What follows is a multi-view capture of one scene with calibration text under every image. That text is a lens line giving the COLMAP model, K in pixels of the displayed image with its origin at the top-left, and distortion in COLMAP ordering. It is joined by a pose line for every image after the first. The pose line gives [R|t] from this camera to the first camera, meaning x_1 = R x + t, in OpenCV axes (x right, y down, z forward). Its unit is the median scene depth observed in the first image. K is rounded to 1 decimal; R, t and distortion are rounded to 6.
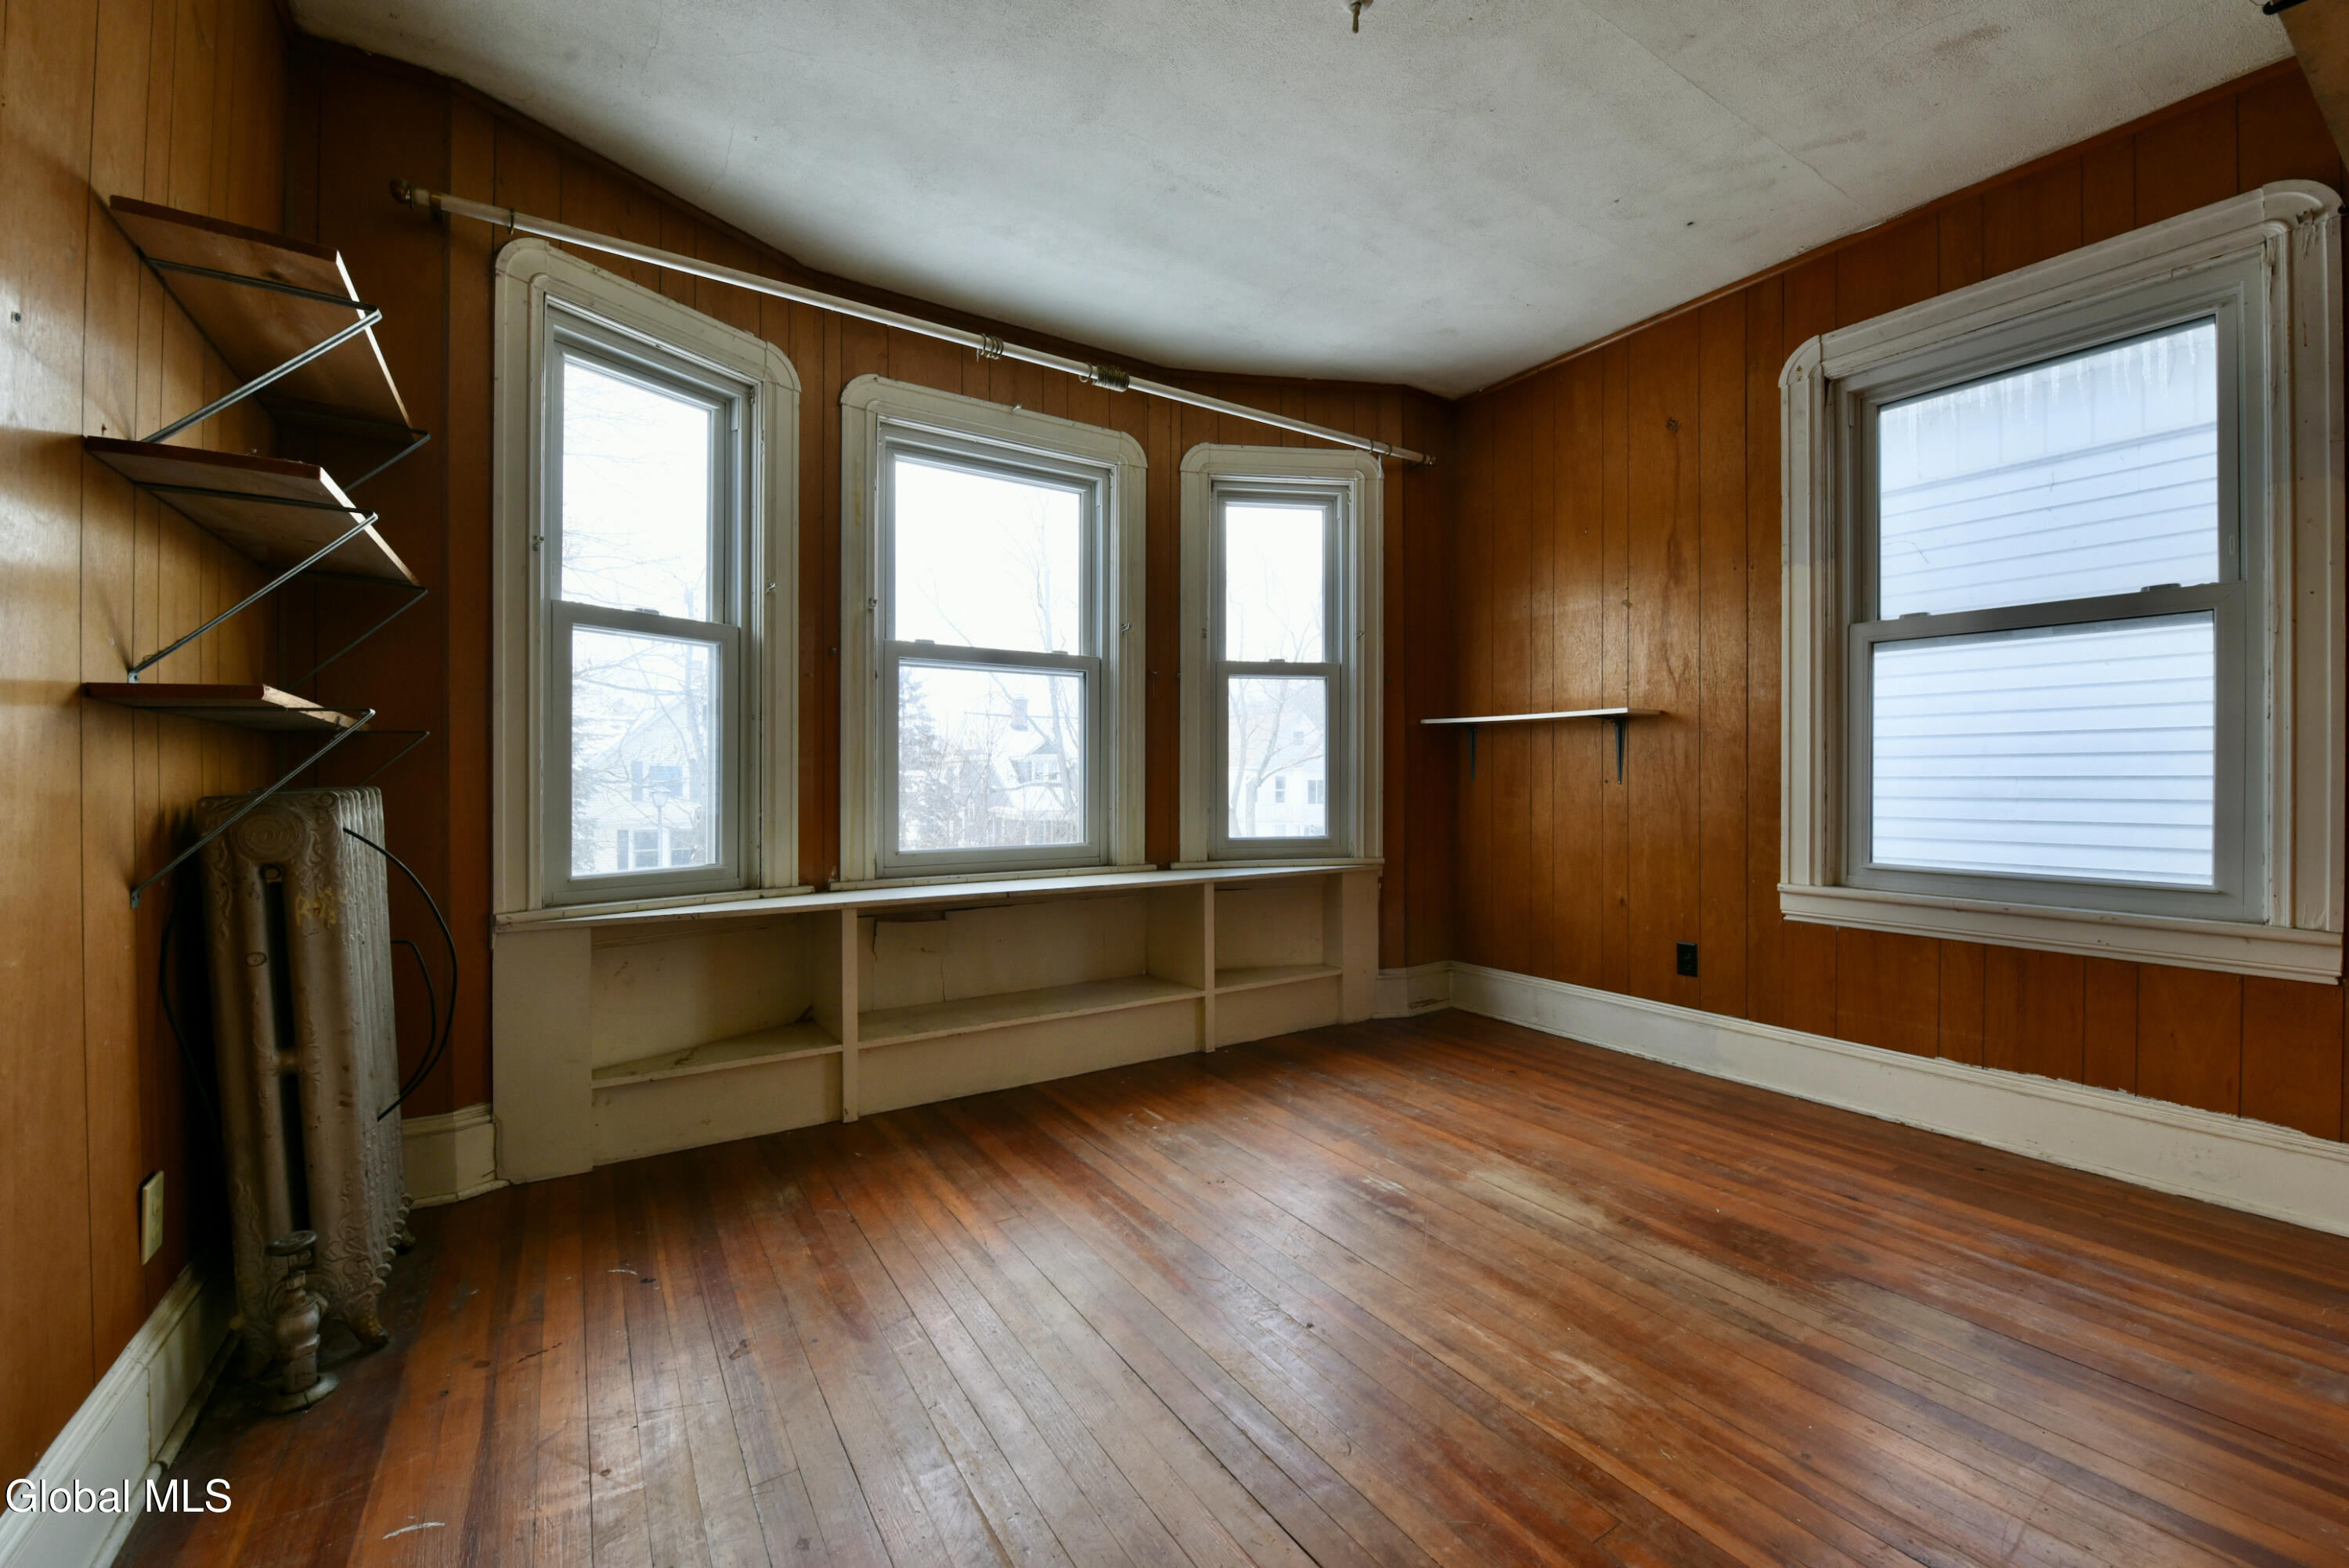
lens RADIAL K [[923.9, 0, 1174.5], [0, 923.9, 784.0], [0, 0, 1]] dist [-0.019707, -0.000285]
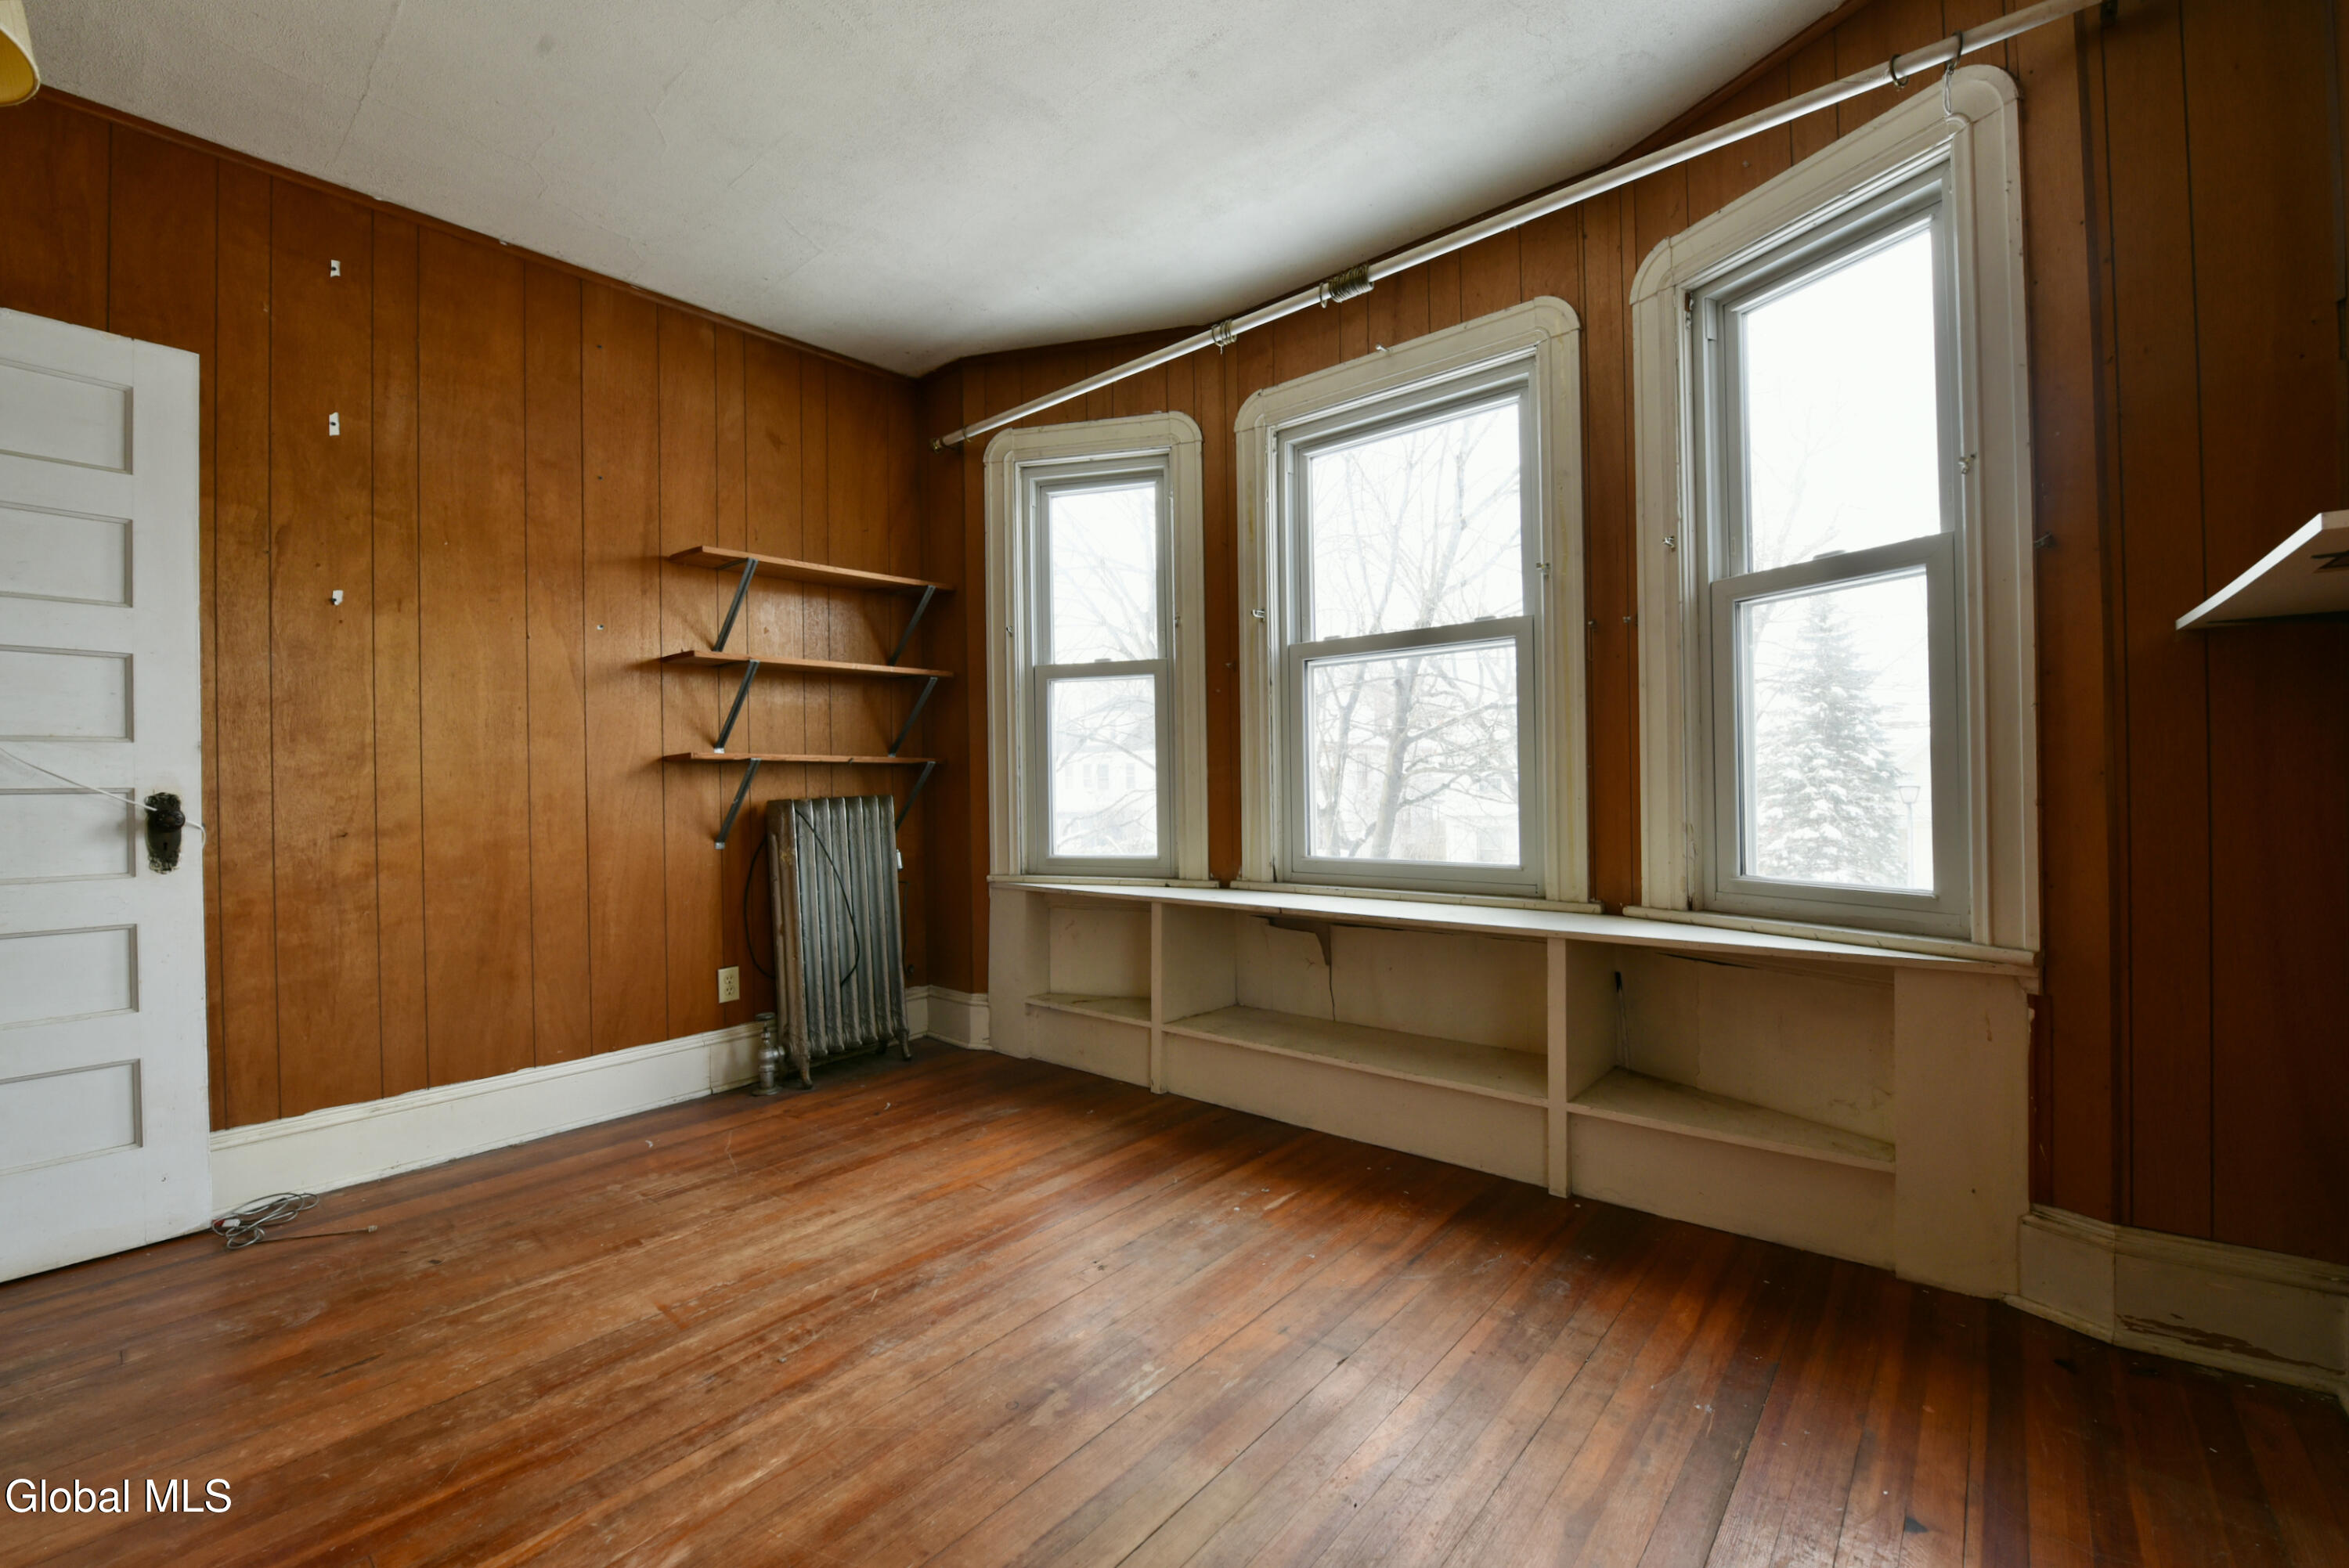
lens RADIAL K [[947.7, 0, 1179.9], [0, 947.7, 783.2], [0, 0, 1]] dist [-0.017462, -0.002184]
pose [[0.299686, -0.004596, -0.954027, 0.702172], [0.015209, 0.999884, -0.000039, -0.008495], [0.953917, -0.014498, 0.299721, 0.637802]]
